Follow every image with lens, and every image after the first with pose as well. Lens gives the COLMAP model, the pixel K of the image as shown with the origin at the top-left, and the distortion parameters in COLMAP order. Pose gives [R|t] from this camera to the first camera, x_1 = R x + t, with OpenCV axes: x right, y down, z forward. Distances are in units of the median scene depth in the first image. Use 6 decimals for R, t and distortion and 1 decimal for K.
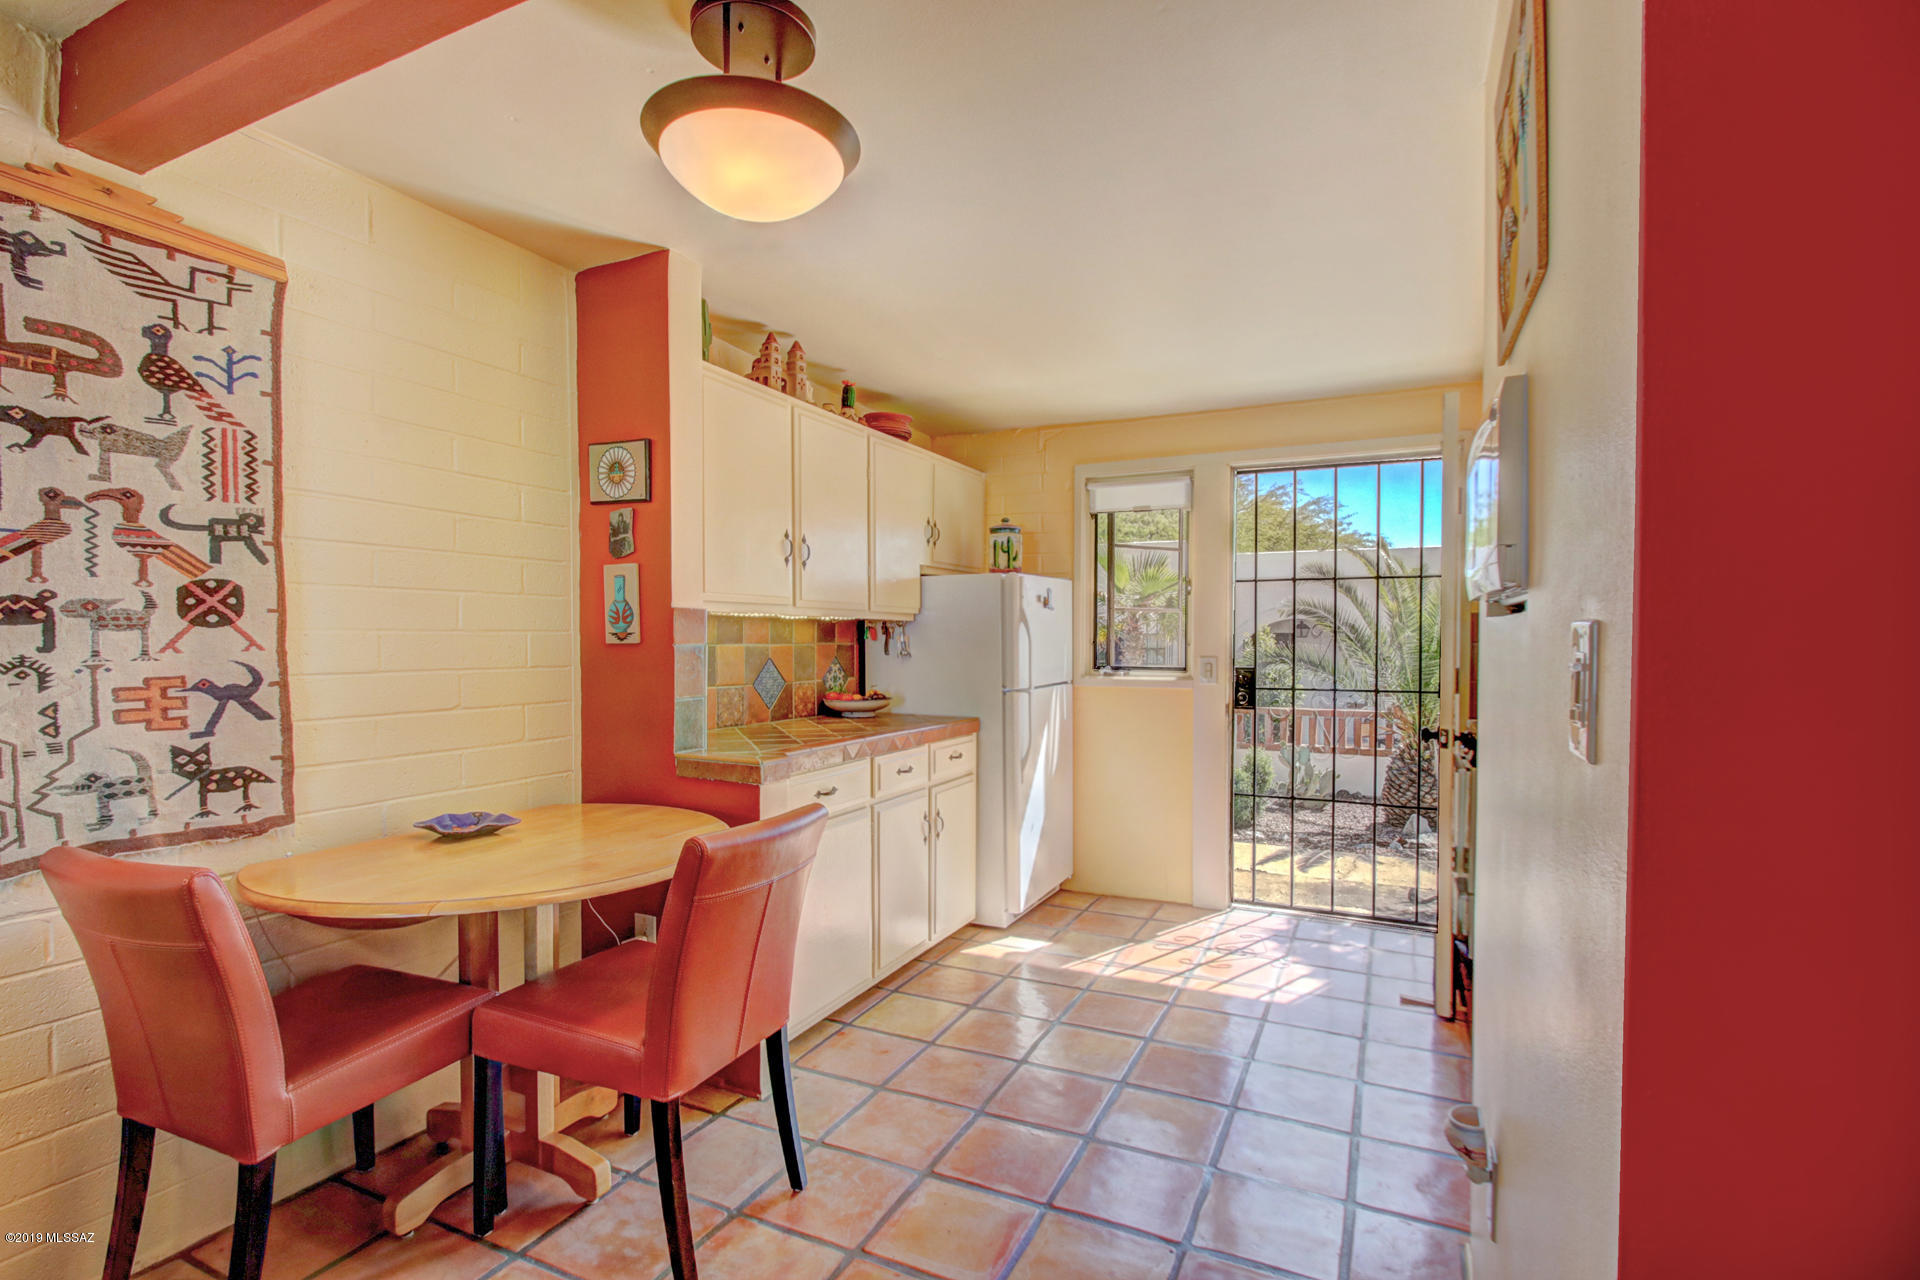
lens RADIAL K [[894.9, 0, 960.7], [0, 894.9, 658.7], [0, 0, 1]] dist [0.002566, -0.010239]
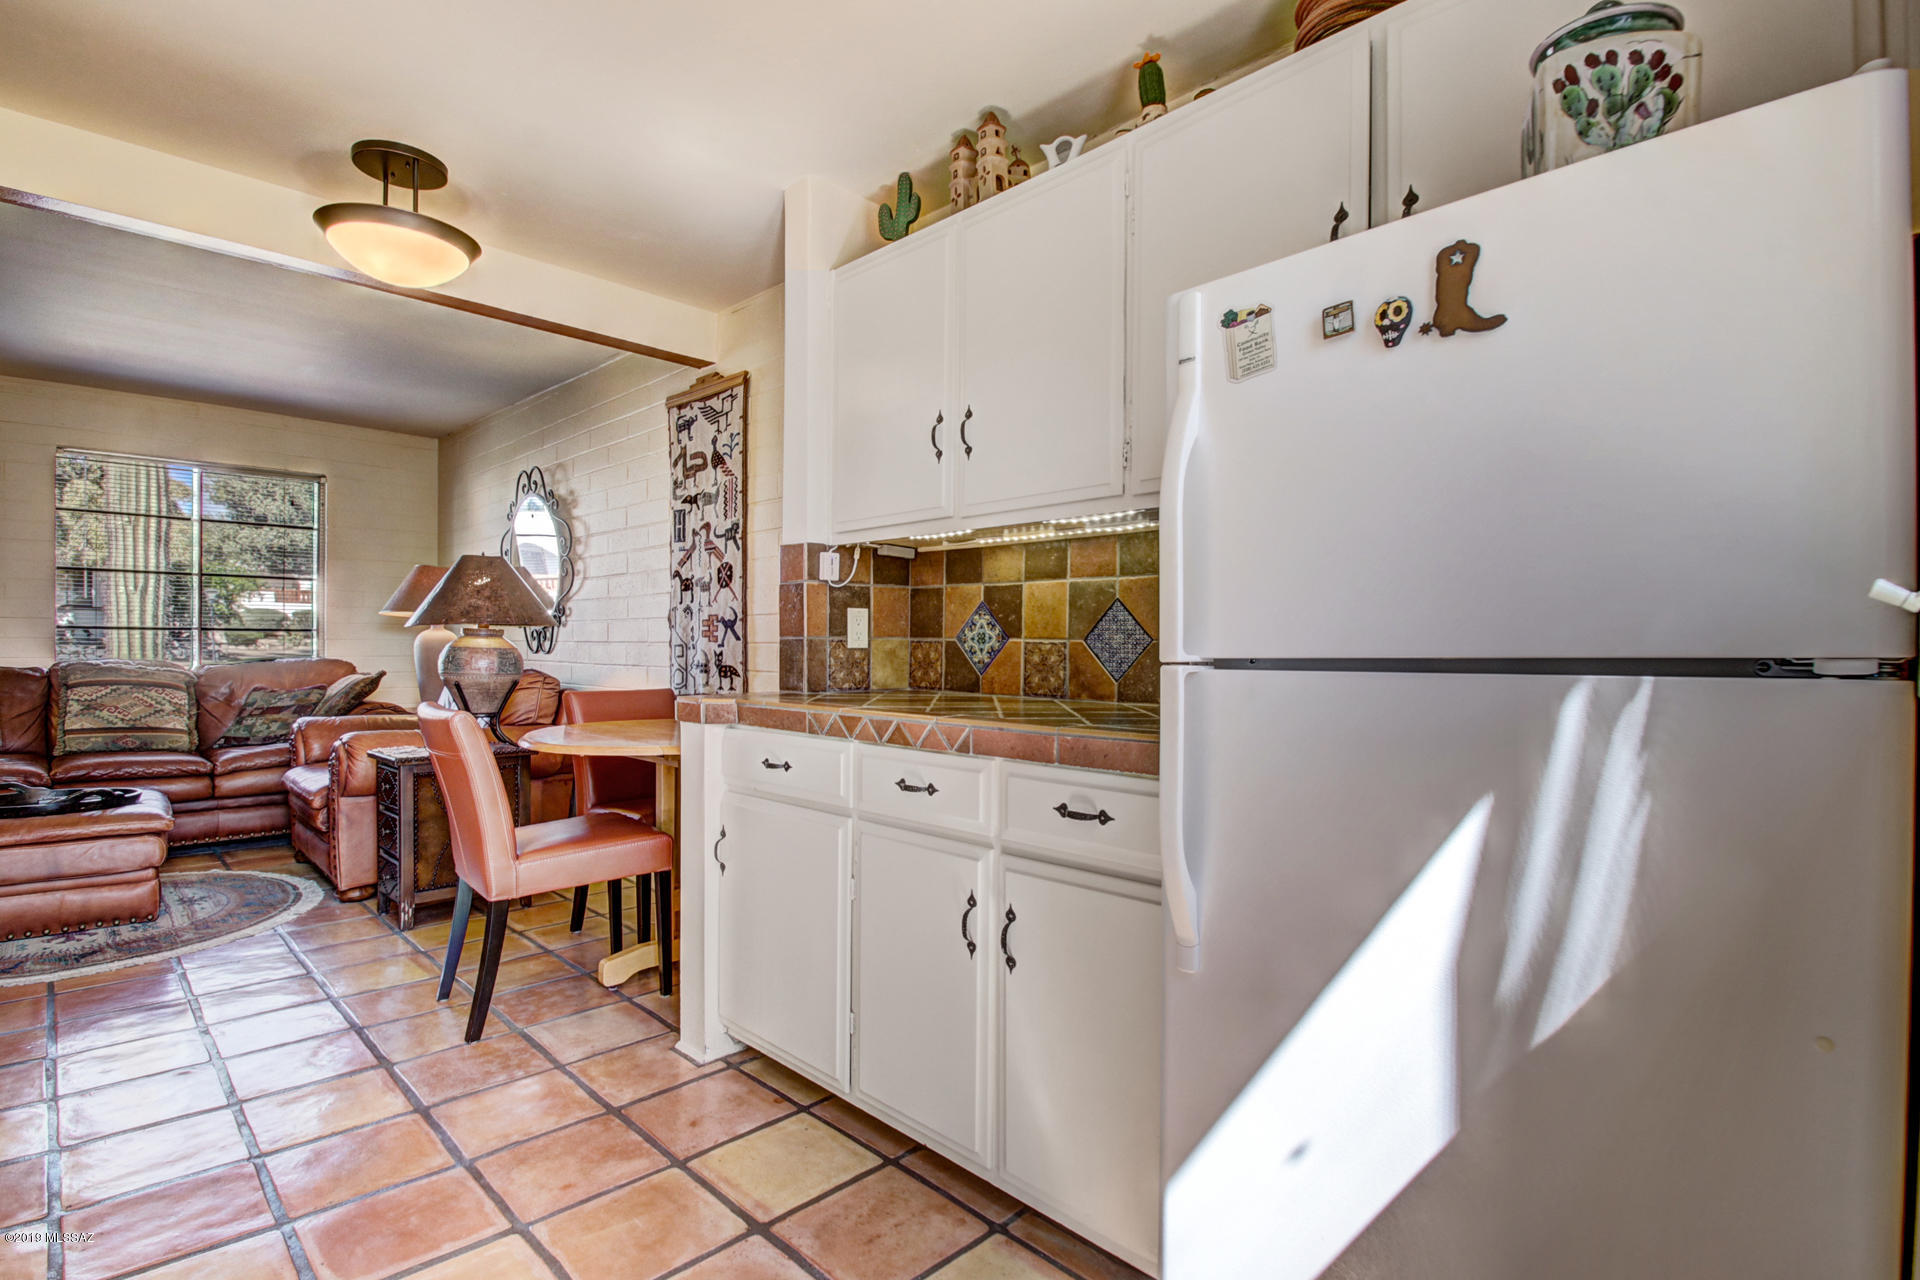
lens RADIAL K [[894.9, 0, 960.7], [0, 894.9, 658.7], [0, 0, 1]] dist [0.002566, -0.010239]
pose [[-0.315096, 0.007790, -0.949028, 0.770611], [-0.031161, 0.999342, 0.018549, 0.060945], [0.948548, 0.035417, -0.314646, 2.050458]]
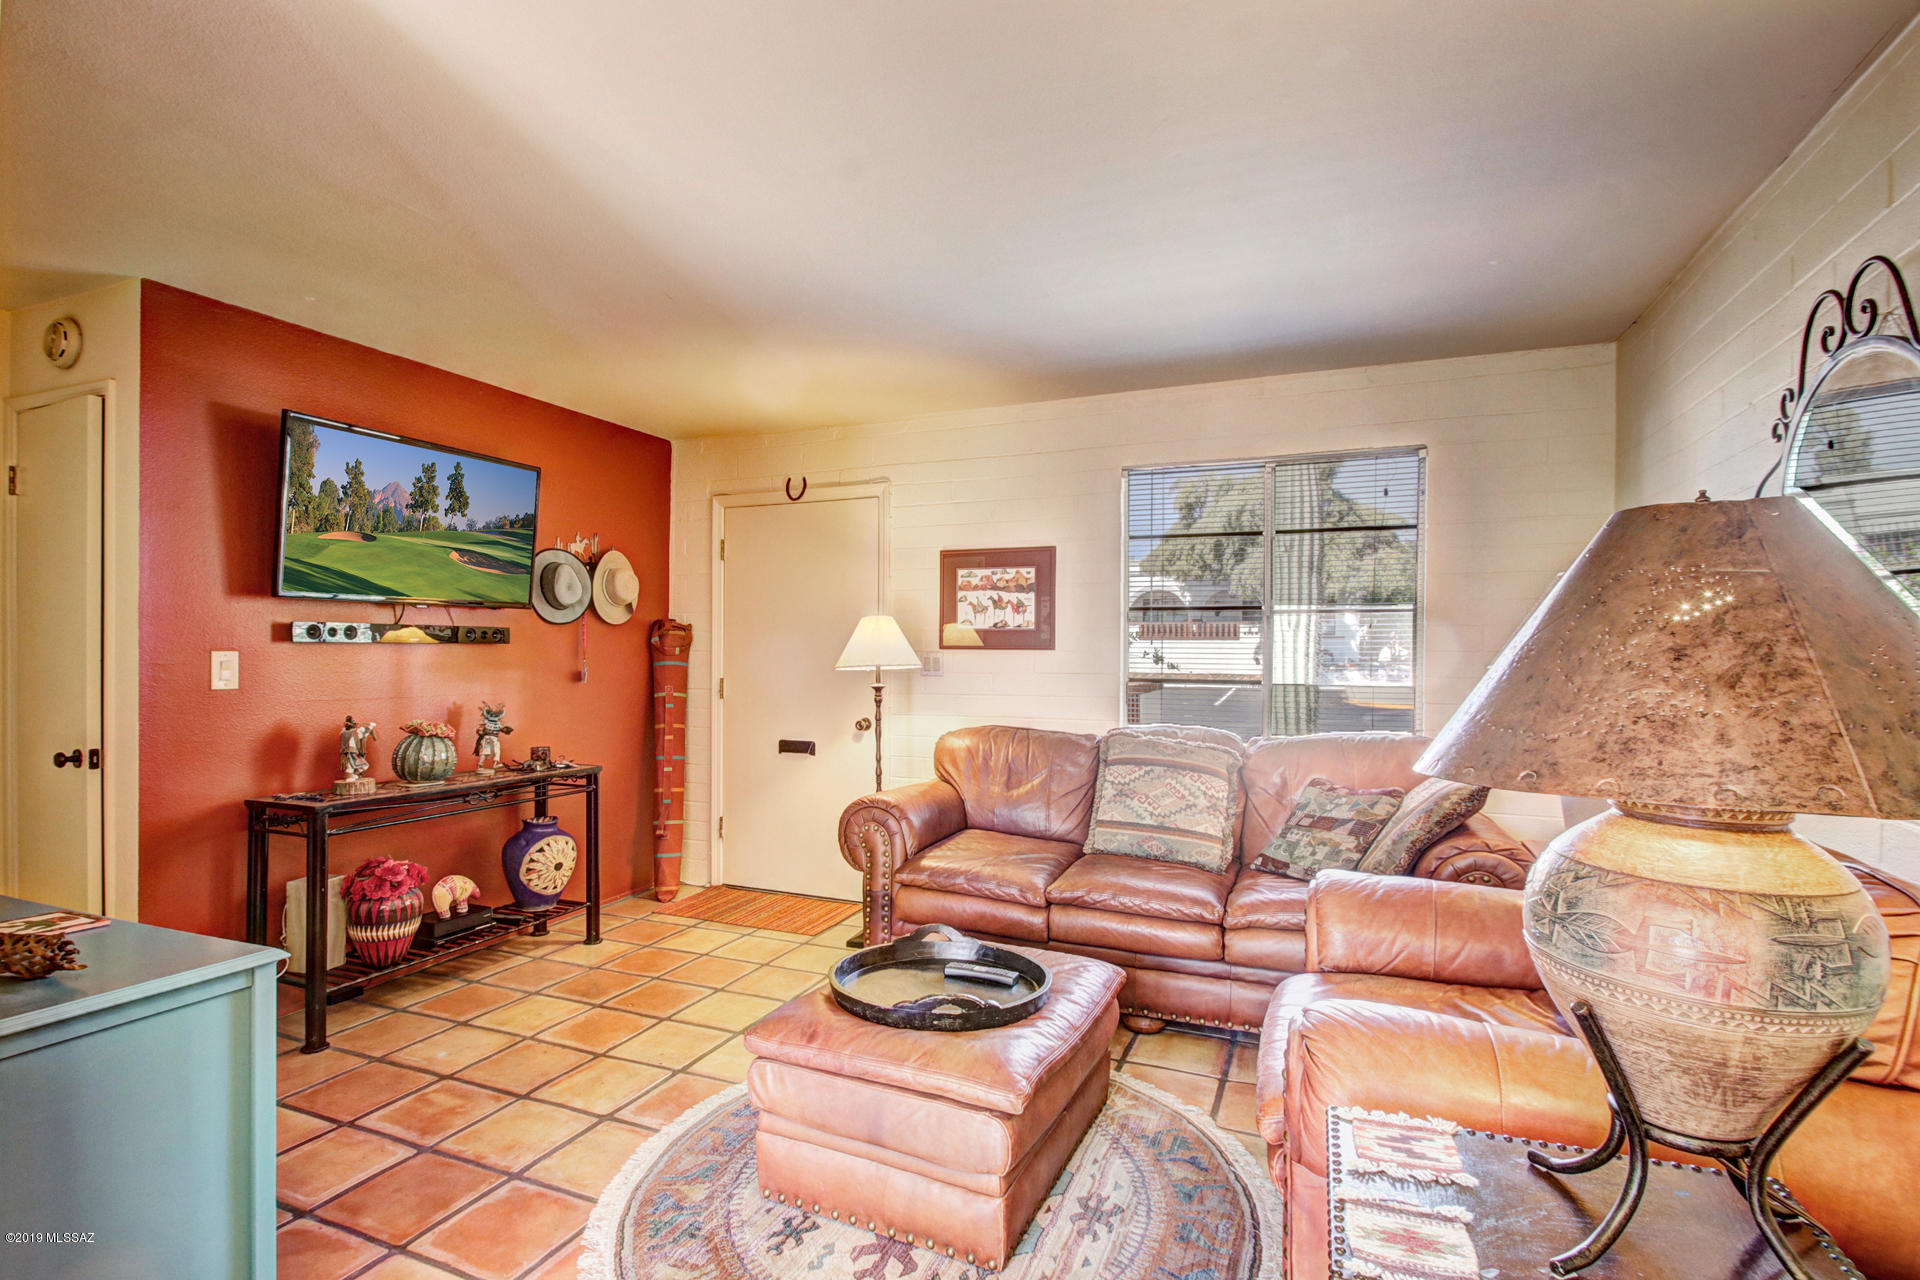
lens RADIAL K [[909.1, 0, 949.0], [0, 909.1, 660.6], [0, 0, 1]] dist [-0.003520, -0.012740]
pose [[-0.998249, -0.006626, -0.058785, -0.300800], [-0.008387, 0.999522, 0.029766, -0.021889], [0.058560, 0.030207, -0.997827, 0.925403]]
